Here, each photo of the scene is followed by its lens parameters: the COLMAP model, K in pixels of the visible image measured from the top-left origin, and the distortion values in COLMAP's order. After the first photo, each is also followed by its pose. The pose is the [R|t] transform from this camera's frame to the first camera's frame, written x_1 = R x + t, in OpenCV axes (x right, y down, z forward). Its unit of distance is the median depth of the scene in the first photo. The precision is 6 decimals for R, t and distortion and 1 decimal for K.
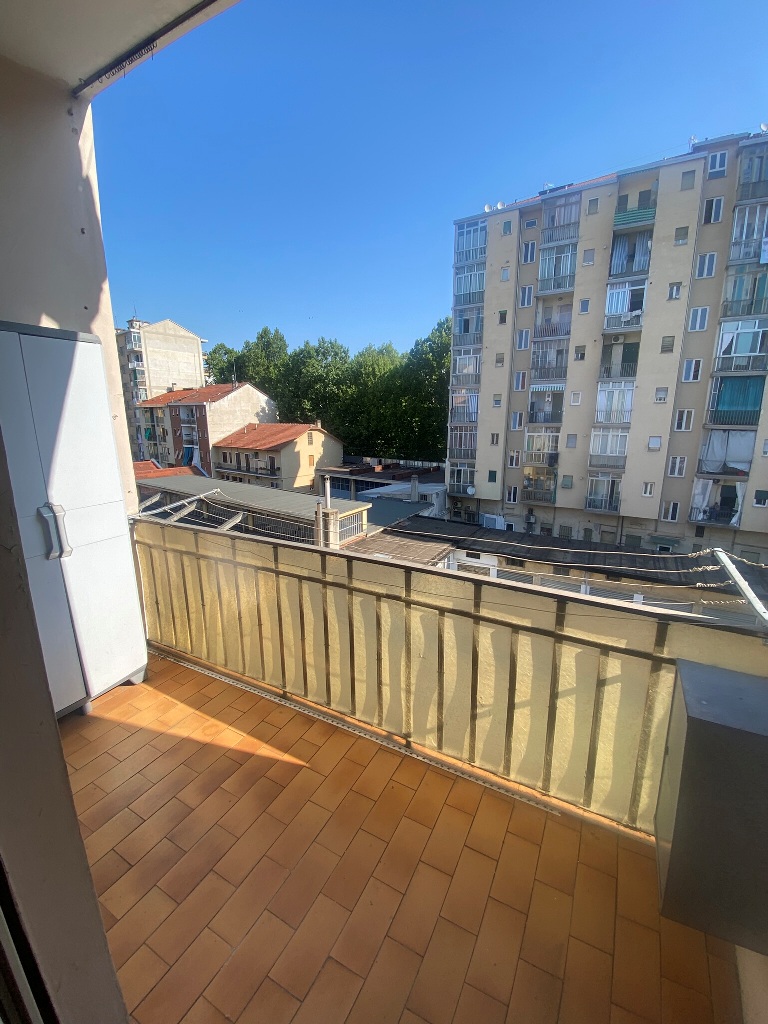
lens RADIAL K [[407.0, 0, 381.9], [0, 407.0, 510.1], [0, 0, 1]] dist [0.004209, -0.010674]
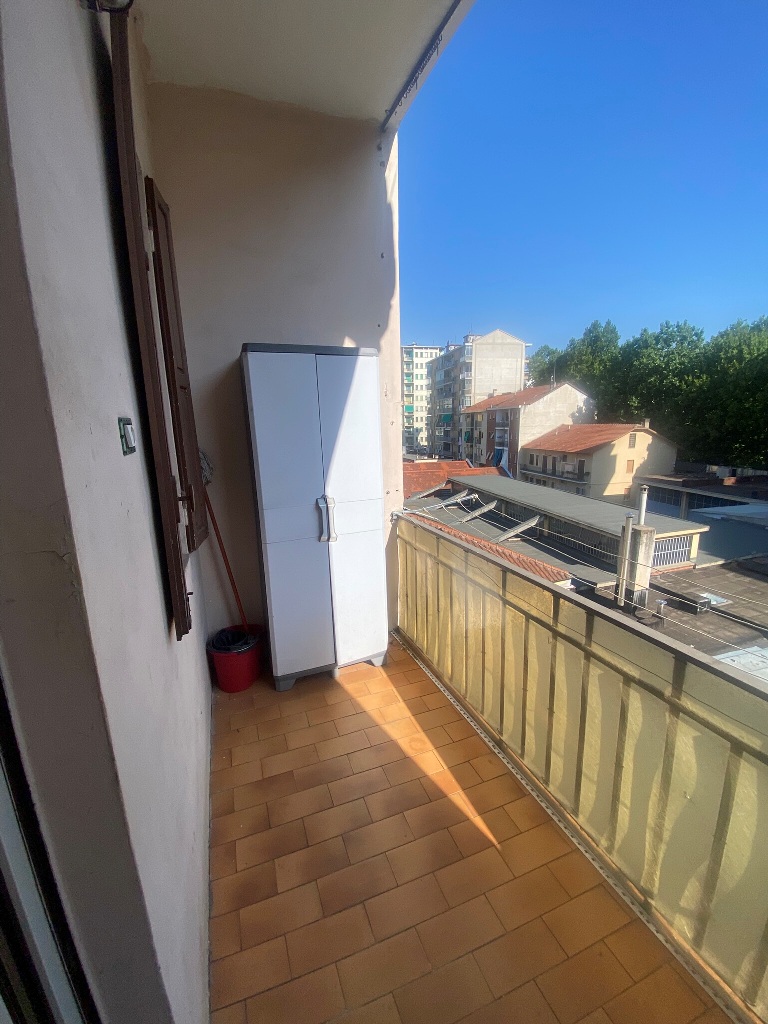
lens RADIAL K [[407.0, 0, 385.8], [0, 407.0, 510.9], [0, 0, 1]] dist [0.004209, -0.010674]
pose [[0.753874, 0.117263, -0.646470, 0.075381], [-0.119158, 0.992029, 0.040988, -0.034697], [0.646124, 0.046132, 0.761837, 0.172418]]
